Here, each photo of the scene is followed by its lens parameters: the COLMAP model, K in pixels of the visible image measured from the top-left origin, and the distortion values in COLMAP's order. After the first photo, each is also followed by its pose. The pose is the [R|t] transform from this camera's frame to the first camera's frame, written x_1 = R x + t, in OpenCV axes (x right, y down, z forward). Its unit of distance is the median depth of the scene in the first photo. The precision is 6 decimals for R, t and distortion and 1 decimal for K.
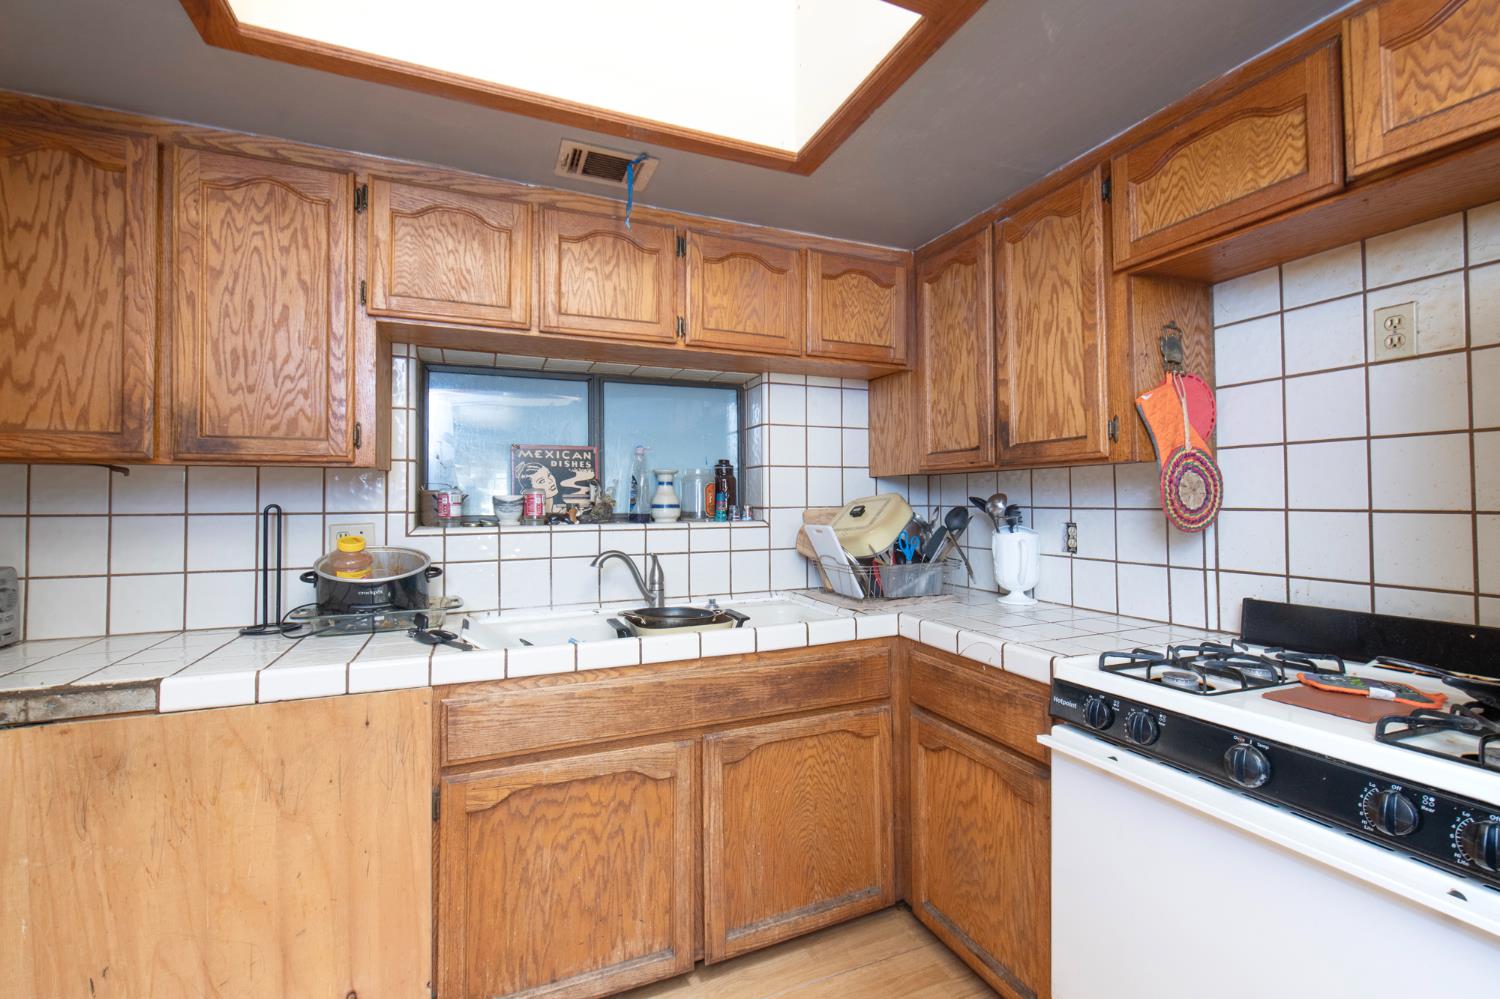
lens RADIAL K [[610.0, 0, 728.0], [0, 610.0, 486.4], [0, 0, 1]] dist [0.003797, -0.004925]
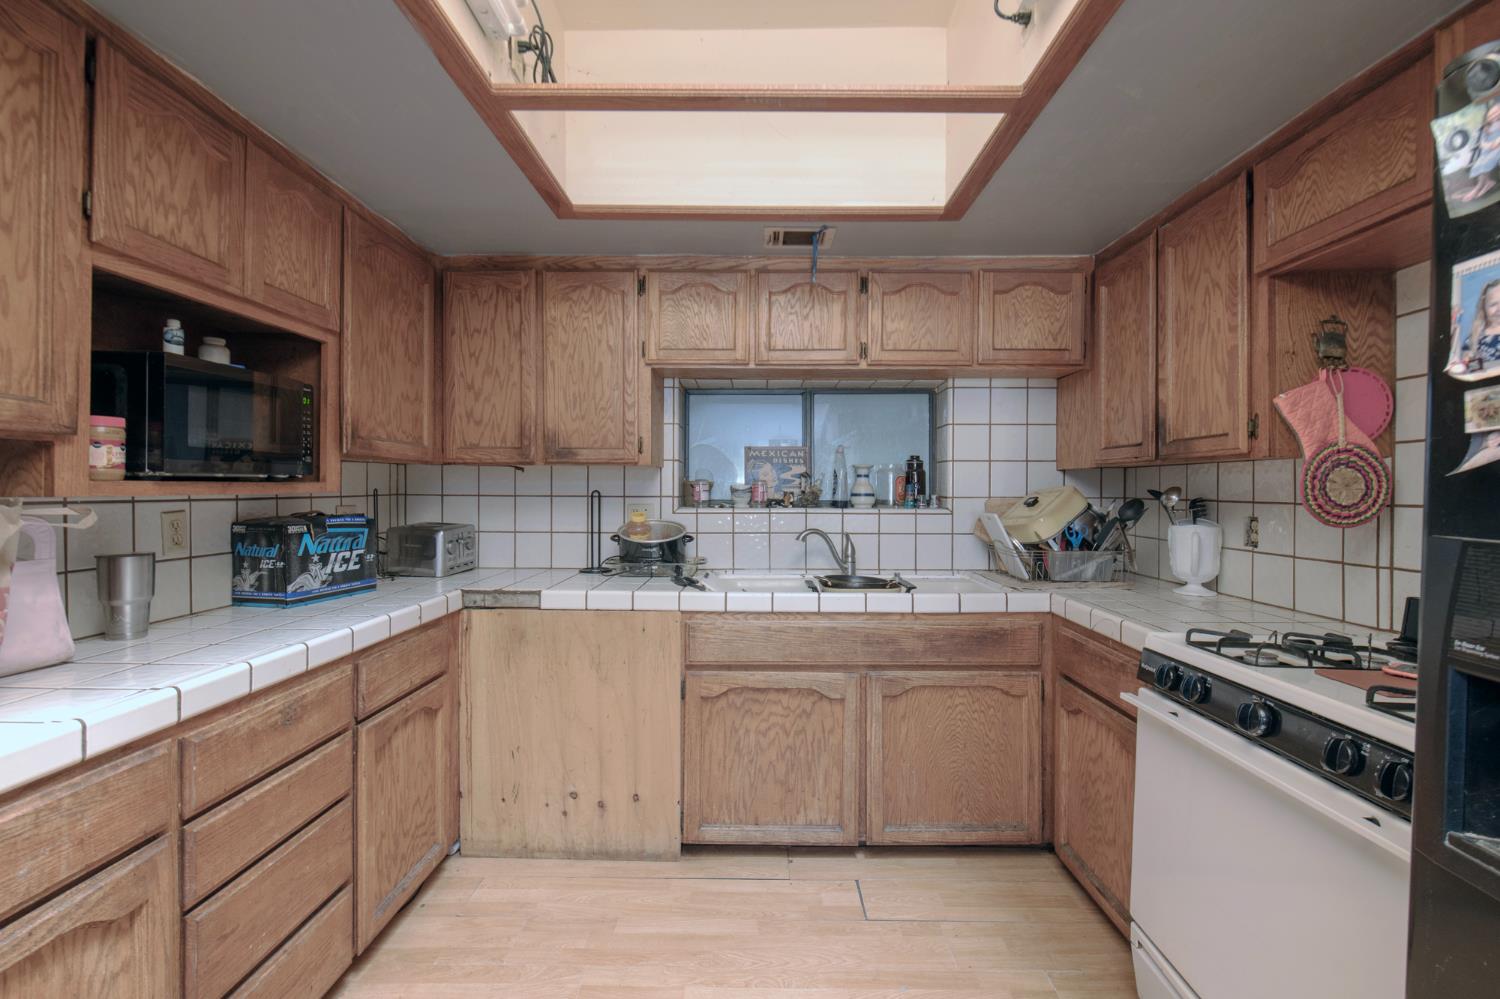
lens RADIAL K [[610.0, 0, 744.5], [0, 610.0, 491.5], [0, 0, 1]] dist [0.003797, -0.004925]
pose [[0.915300, 0.011316, -0.402614, 0.243605], [0.000376, 0.999581, 0.028950, -0.012880], [0.402773, -0.026649, 0.914912, -0.288338]]
